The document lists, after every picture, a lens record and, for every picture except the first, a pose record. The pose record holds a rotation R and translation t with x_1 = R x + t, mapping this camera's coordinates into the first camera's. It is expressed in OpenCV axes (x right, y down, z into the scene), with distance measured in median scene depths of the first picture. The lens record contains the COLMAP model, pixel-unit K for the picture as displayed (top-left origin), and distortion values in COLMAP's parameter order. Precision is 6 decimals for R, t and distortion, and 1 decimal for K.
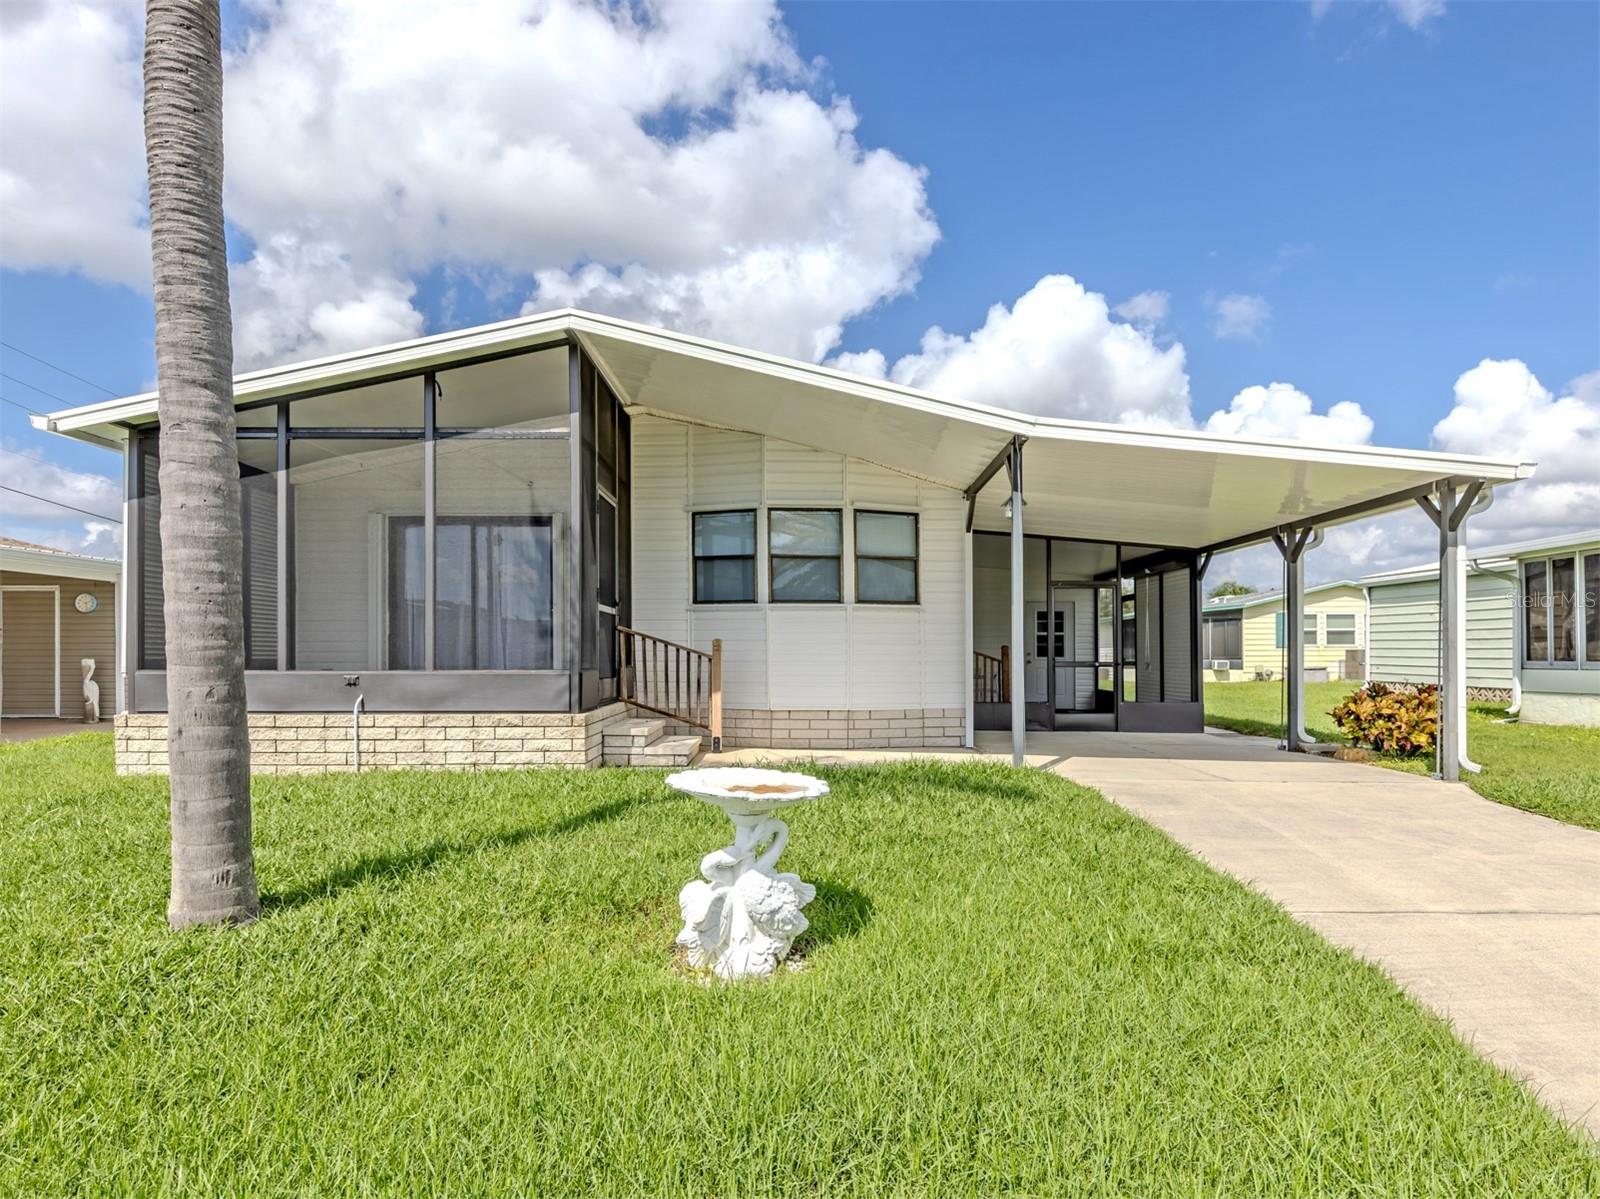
lens RADIAL K [[876.2, 0, 793.5], [0, 876.2, 581.2], [0, 0, 1]] dist [-0.000009, 0.003119]
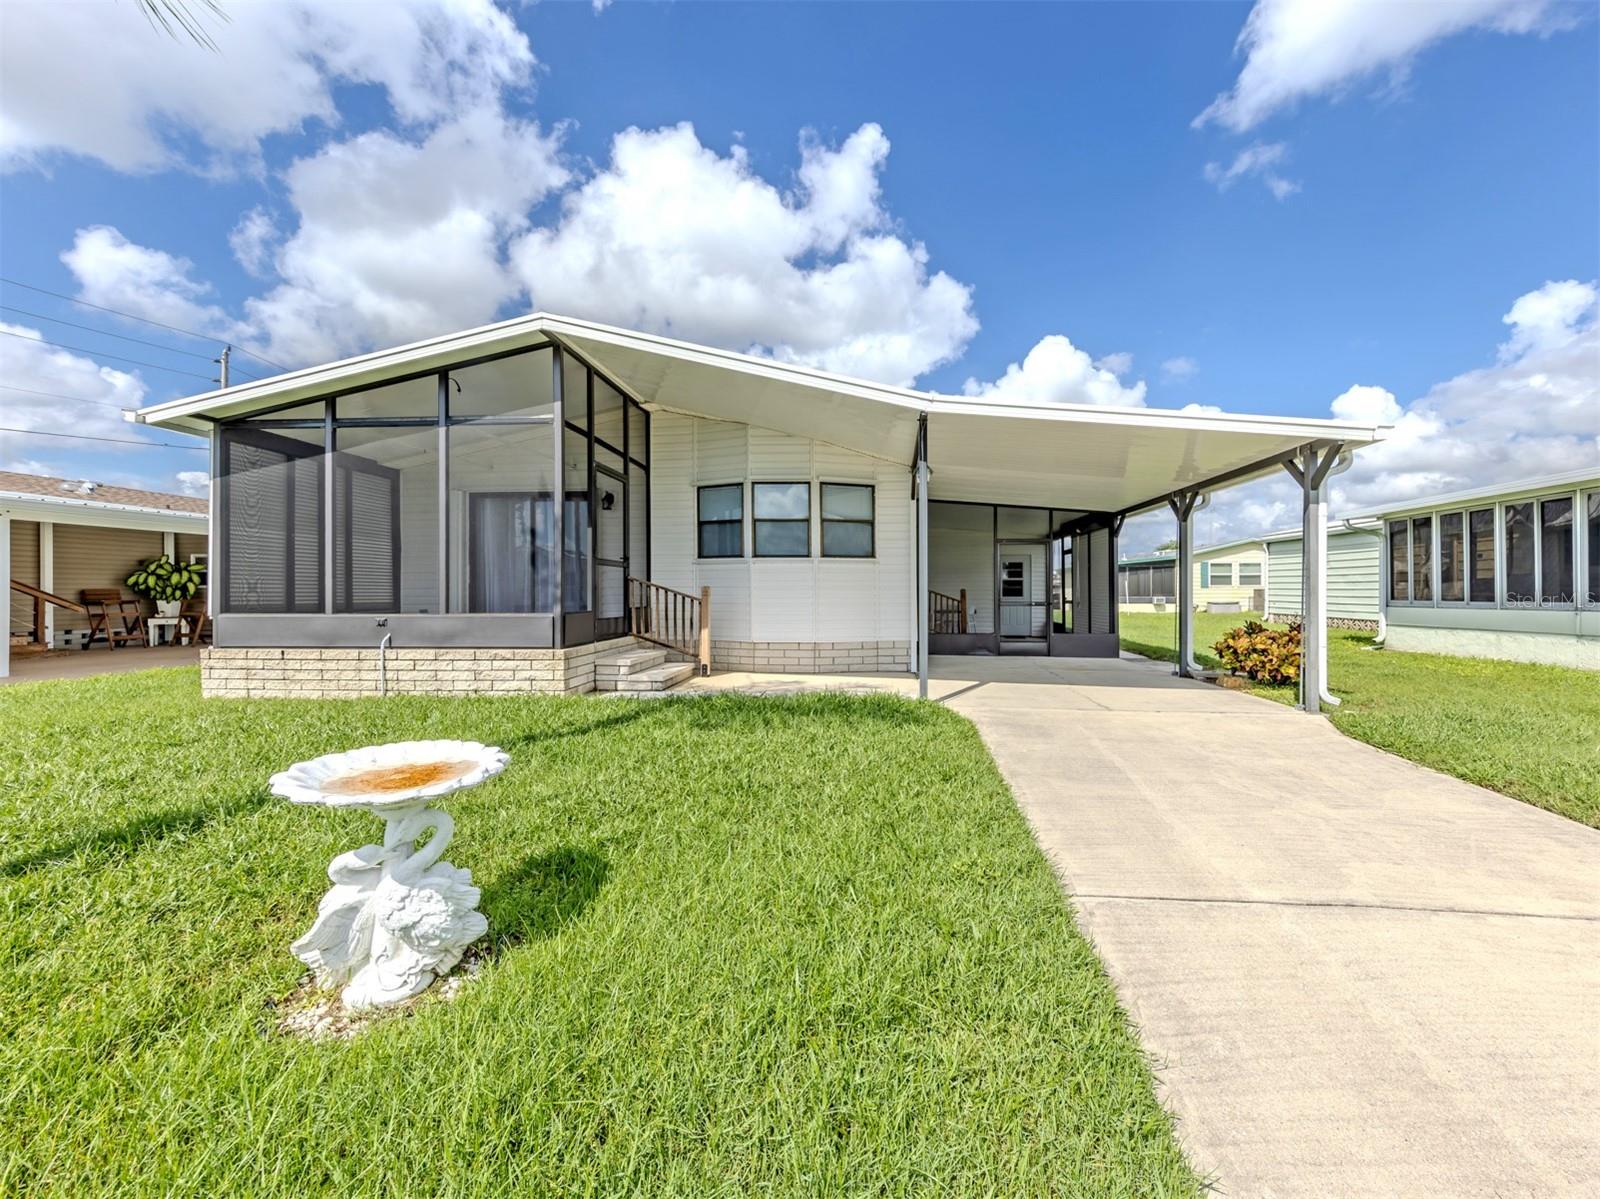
lens RADIAL K [[588.6, 0, 838.7], [0, 588.6, 548.4], [0, 0, 1]] dist [0.006287, -0.000575]
pose [[0.998147, -0.006602, -0.060486, 0.156625], [0.007206, 0.999926, 0.009769, 0.004979], [0.060417, -0.010187, 0.998121, 0.171951]]
